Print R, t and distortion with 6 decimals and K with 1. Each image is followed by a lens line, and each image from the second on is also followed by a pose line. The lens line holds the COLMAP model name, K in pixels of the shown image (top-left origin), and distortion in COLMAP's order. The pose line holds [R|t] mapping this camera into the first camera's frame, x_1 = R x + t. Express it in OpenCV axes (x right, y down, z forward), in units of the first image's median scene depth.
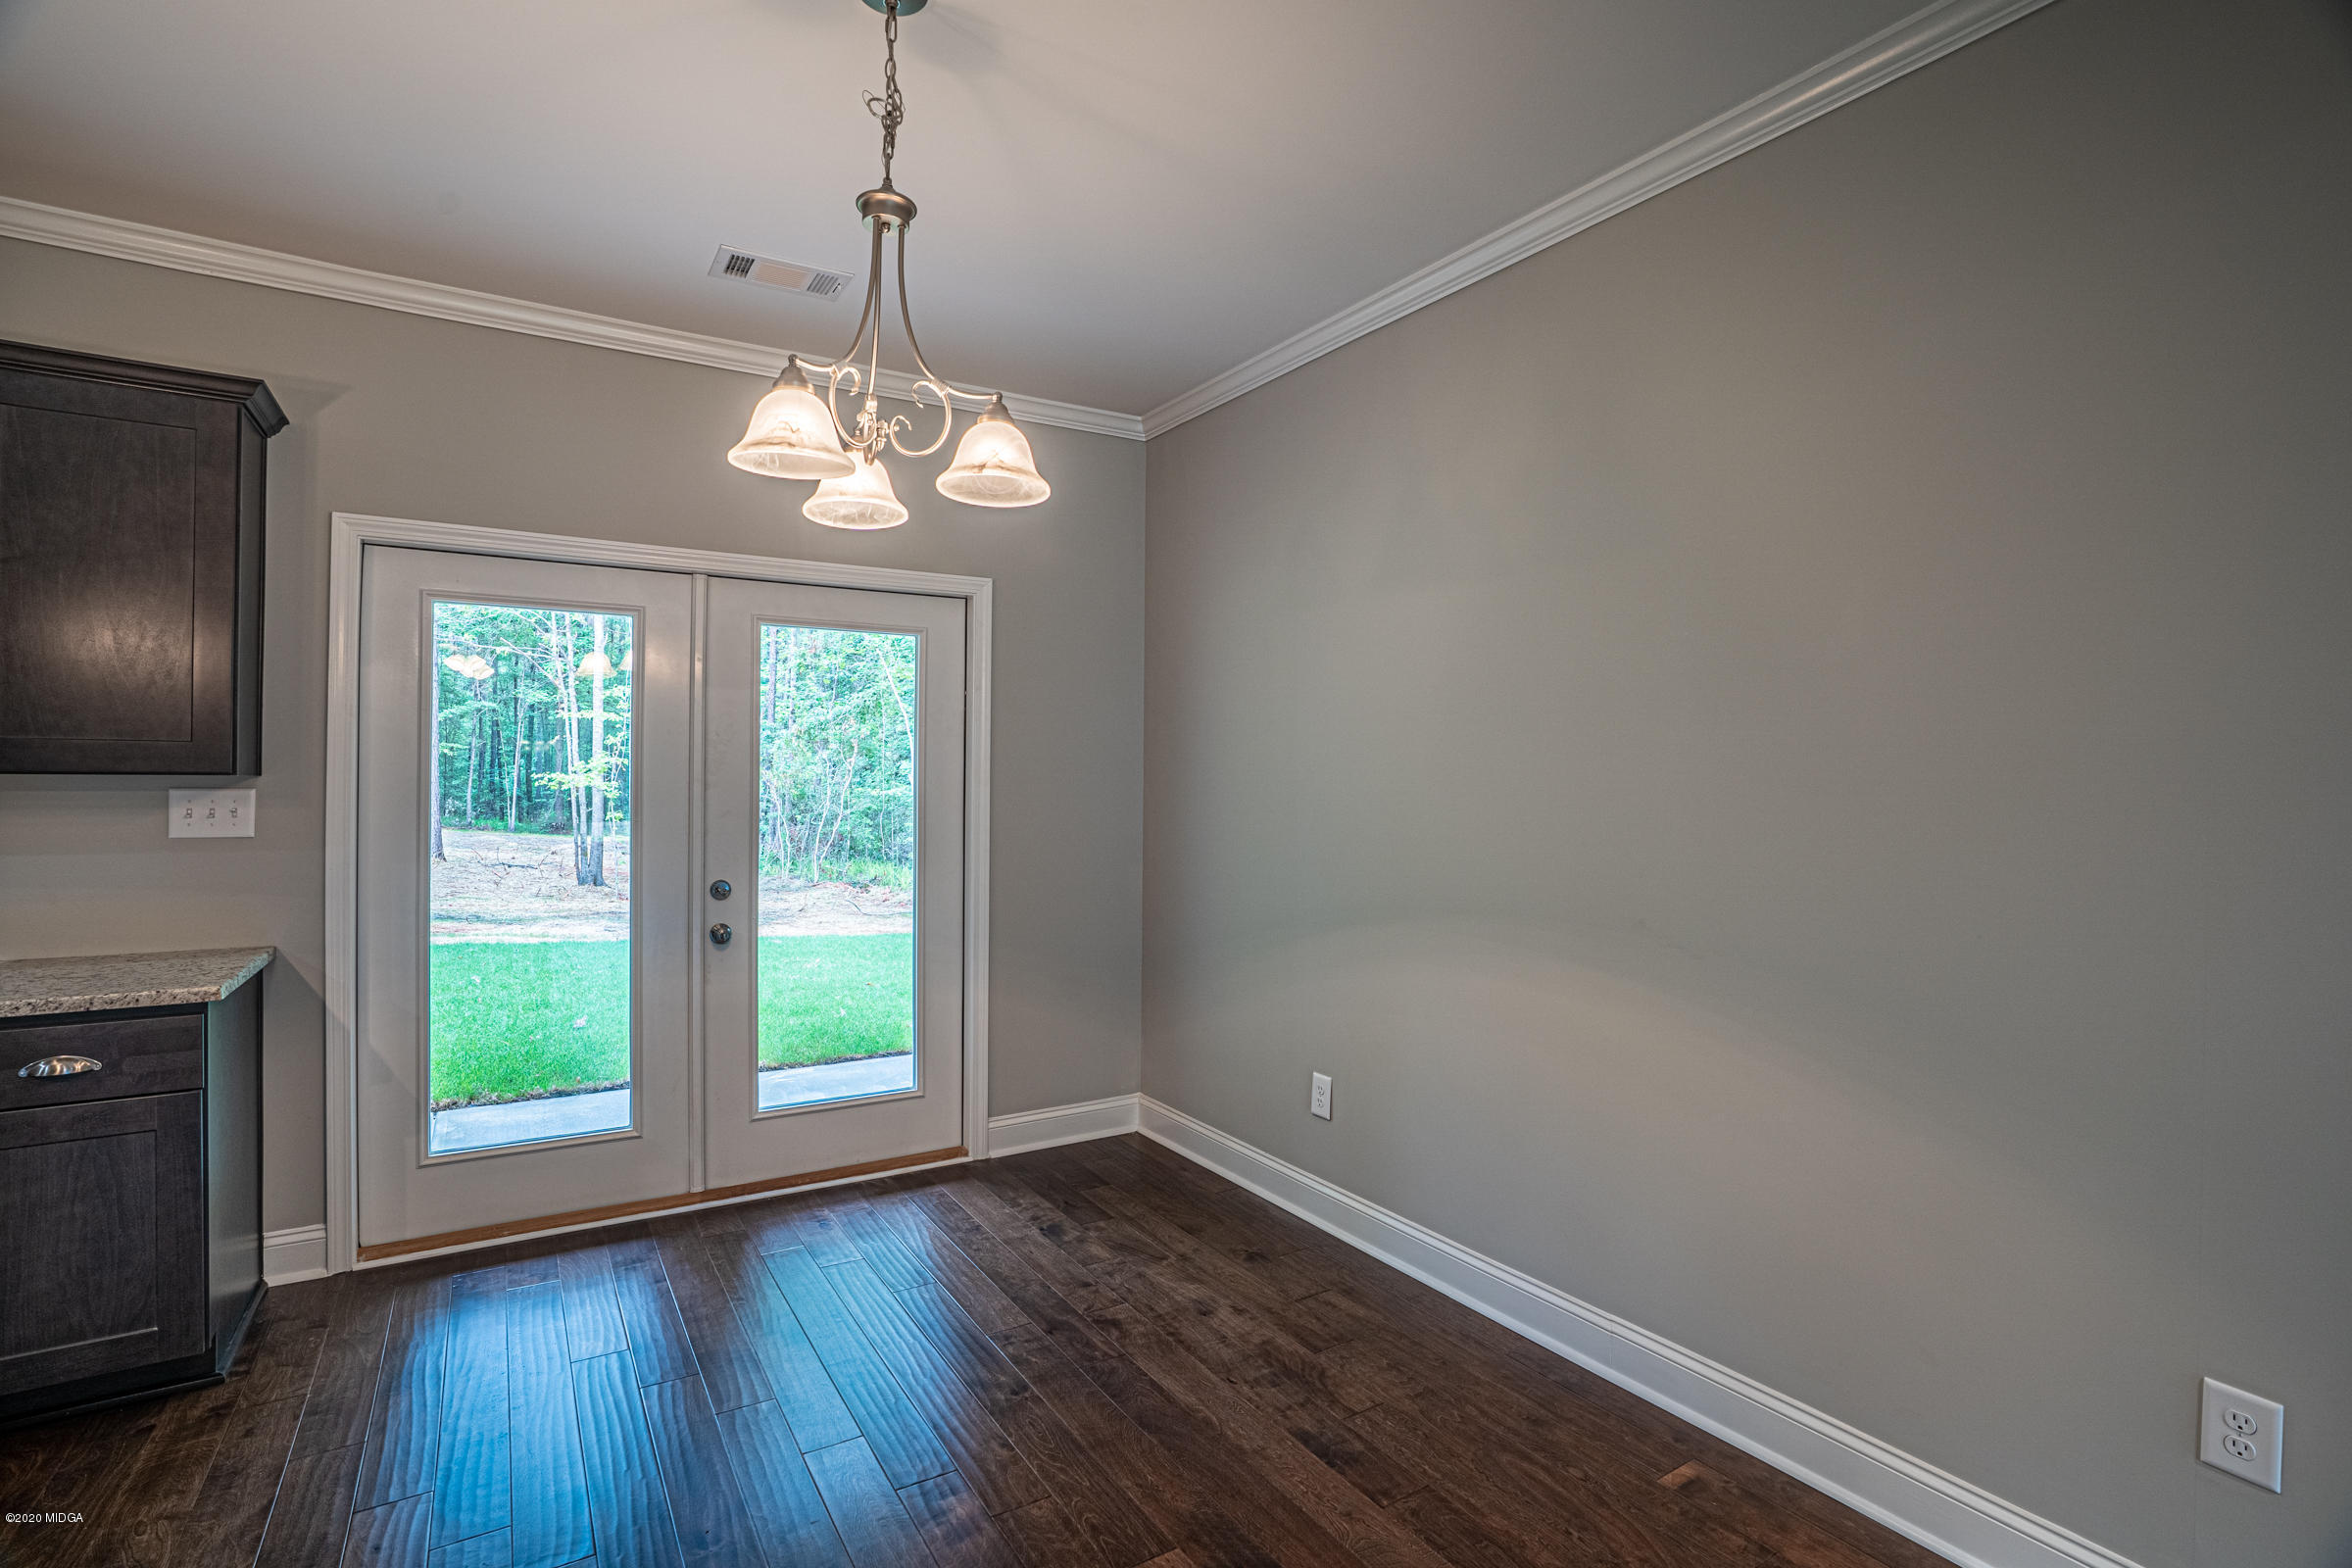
lens RADIAL K [[1120.2, 0, 1175.9], [0, 1120.2, 773.5], [0, 0, 1]] dist [-0.063140, 0.024043]
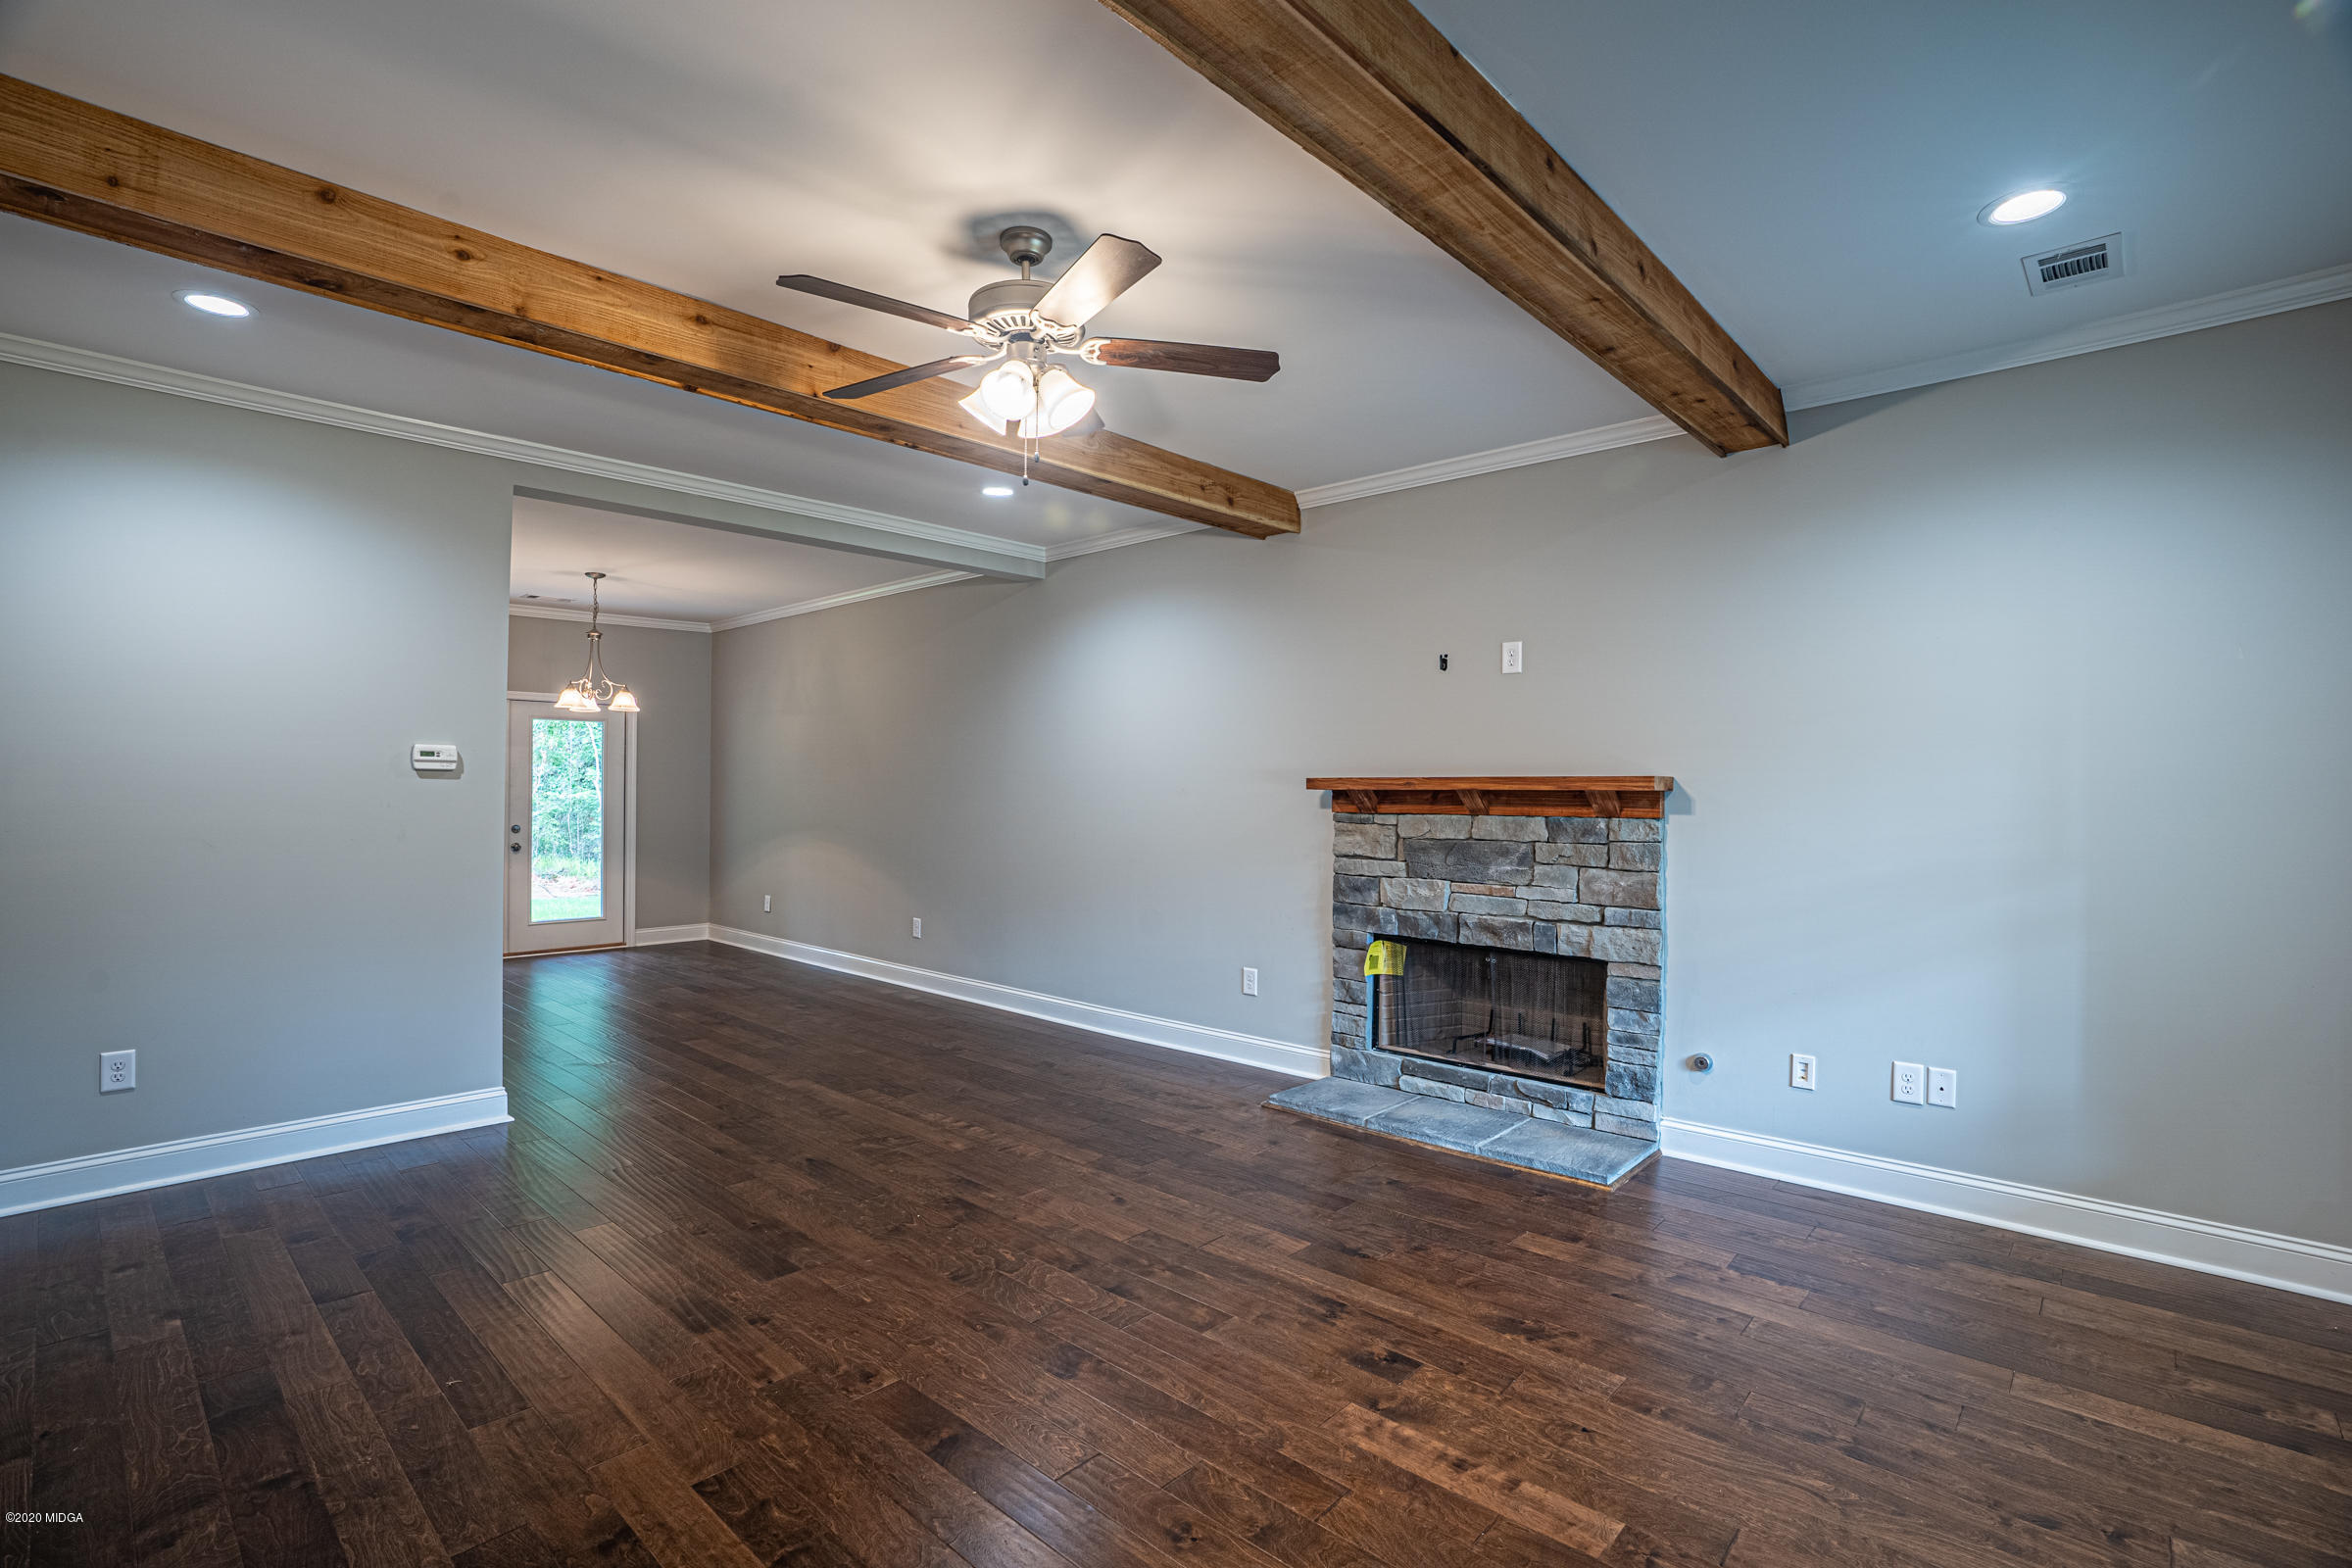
lens RADIAL K [[1120.2, 0, 1180.5], [0, 1120.2, 797.3], [0, 0, 1]] dist [-0.063140, 0.024043]
pose [[0.967574, 0.001436, 0.252585, 0.142480], [-0.005101, 0.999891, 0.013856, -0.001899], [-0.252538, -0.014695, 0.967475, -0.619230]]
